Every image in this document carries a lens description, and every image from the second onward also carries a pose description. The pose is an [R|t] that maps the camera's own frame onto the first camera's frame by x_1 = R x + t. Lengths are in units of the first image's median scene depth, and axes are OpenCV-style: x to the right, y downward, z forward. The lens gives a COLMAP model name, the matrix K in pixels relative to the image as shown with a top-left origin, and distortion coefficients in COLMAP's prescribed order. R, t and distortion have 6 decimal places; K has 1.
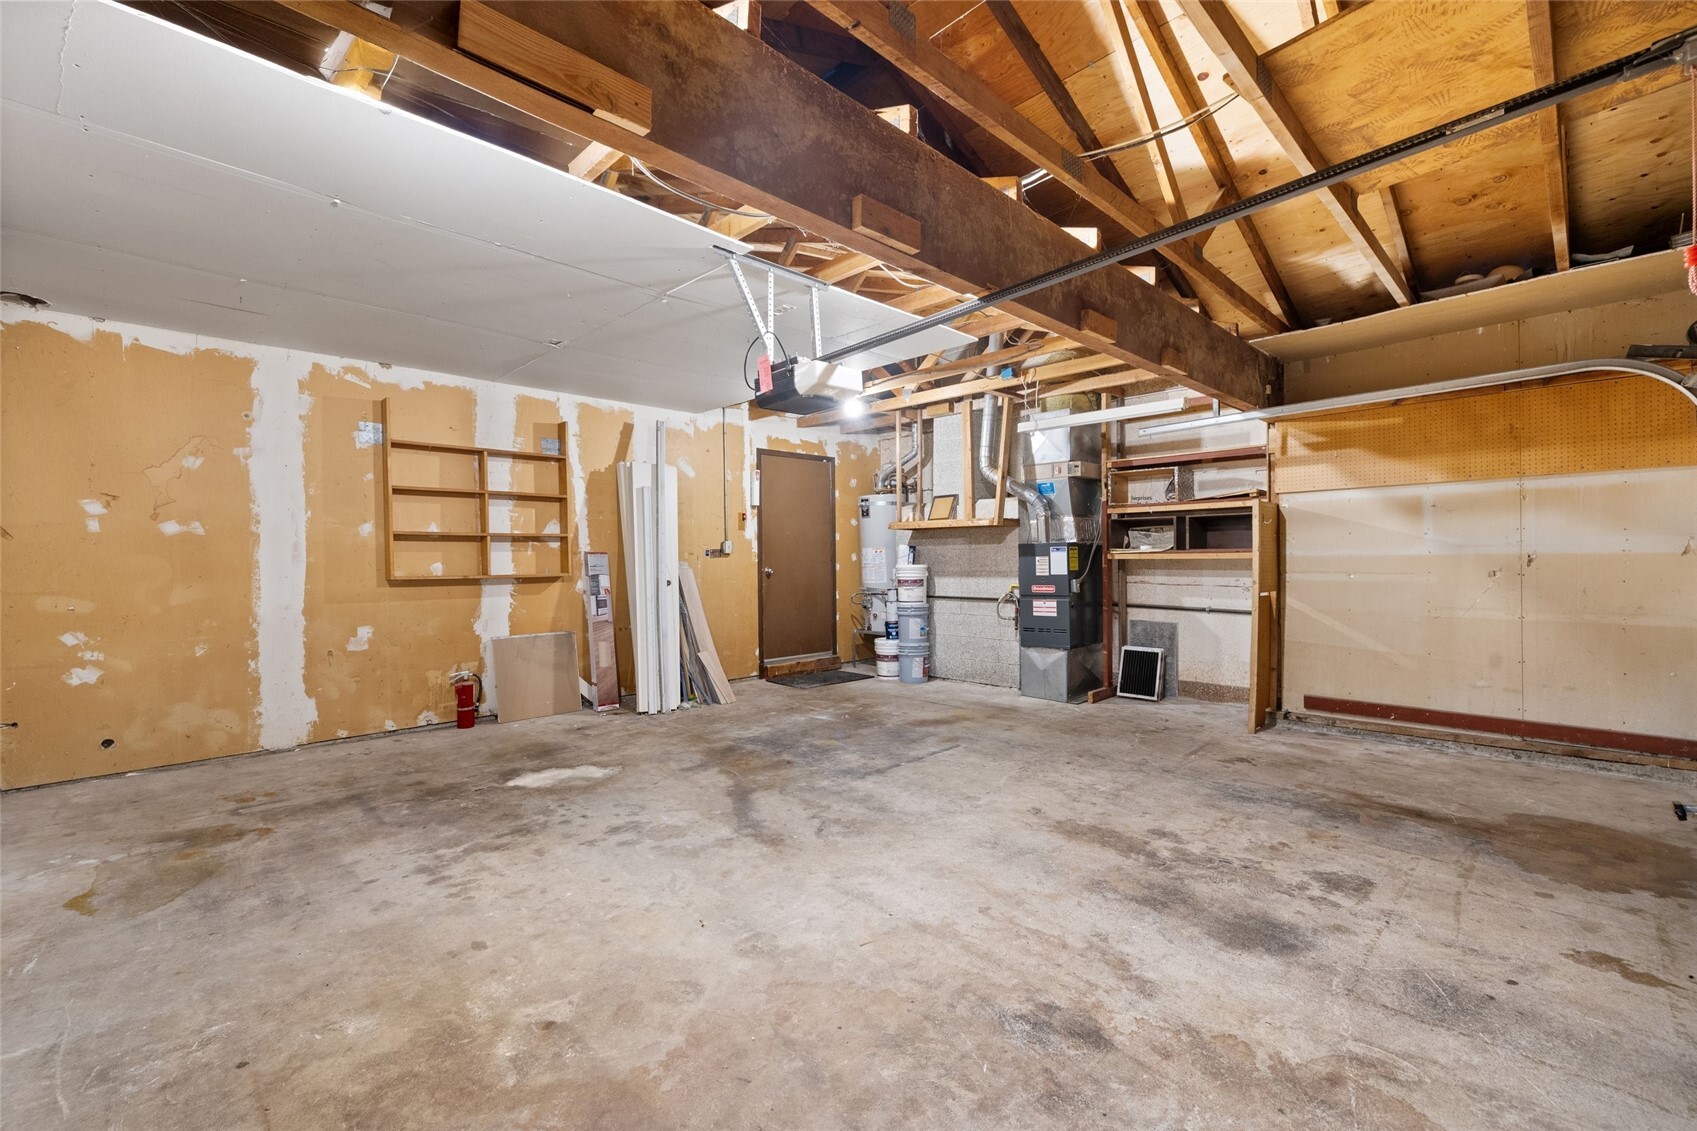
lens RADIAL K [[730.1, 0, 853.5], [0, 730.1, 554.4], [0, 0, 1]] dist [-0.000244, 0.000035]
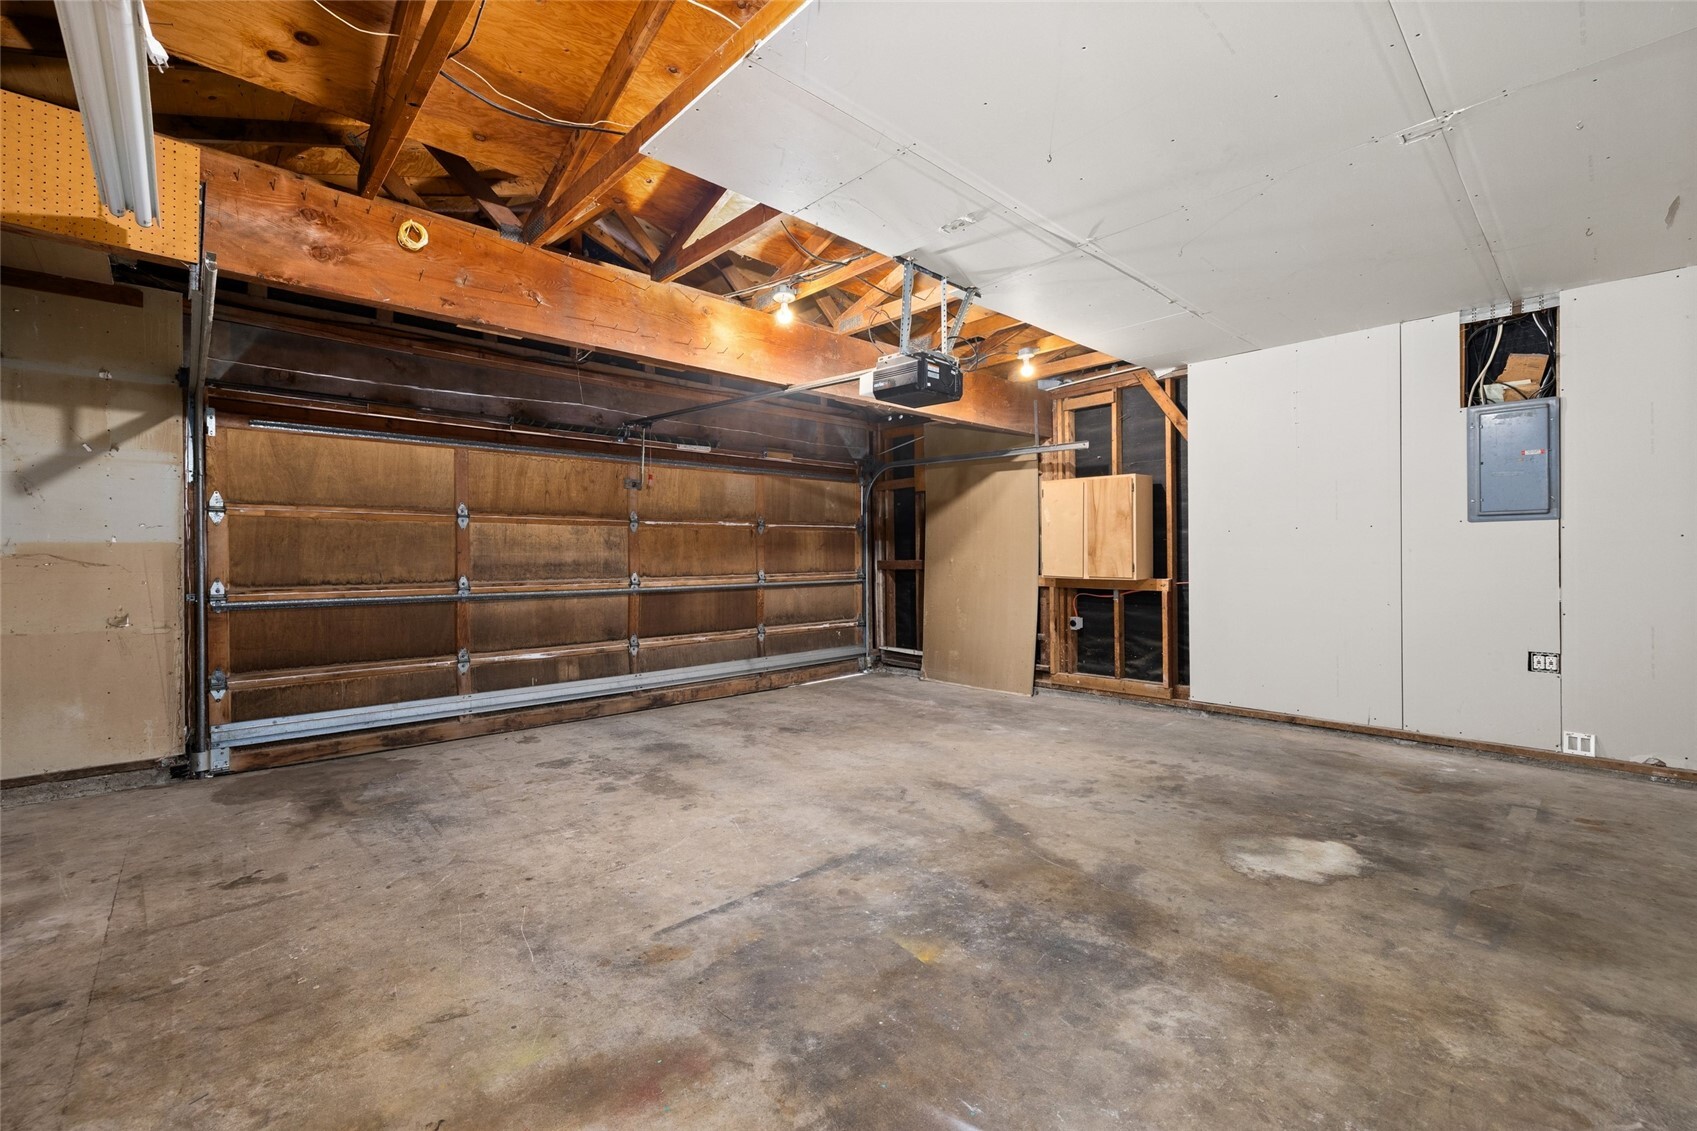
lens RADIAL K [[730.1, 0, 853.5], [0, 730.1, 554.4], [0, 0, 1]] dist [-0.000244, 0.000035]
pose [[-0.999667, 0.013959, 0.021717, 0.000870], [0.013684, 0.999825, -0.012734, 0.024739], [-0.021891, -0.012433, -0.999683, 1.885749]]
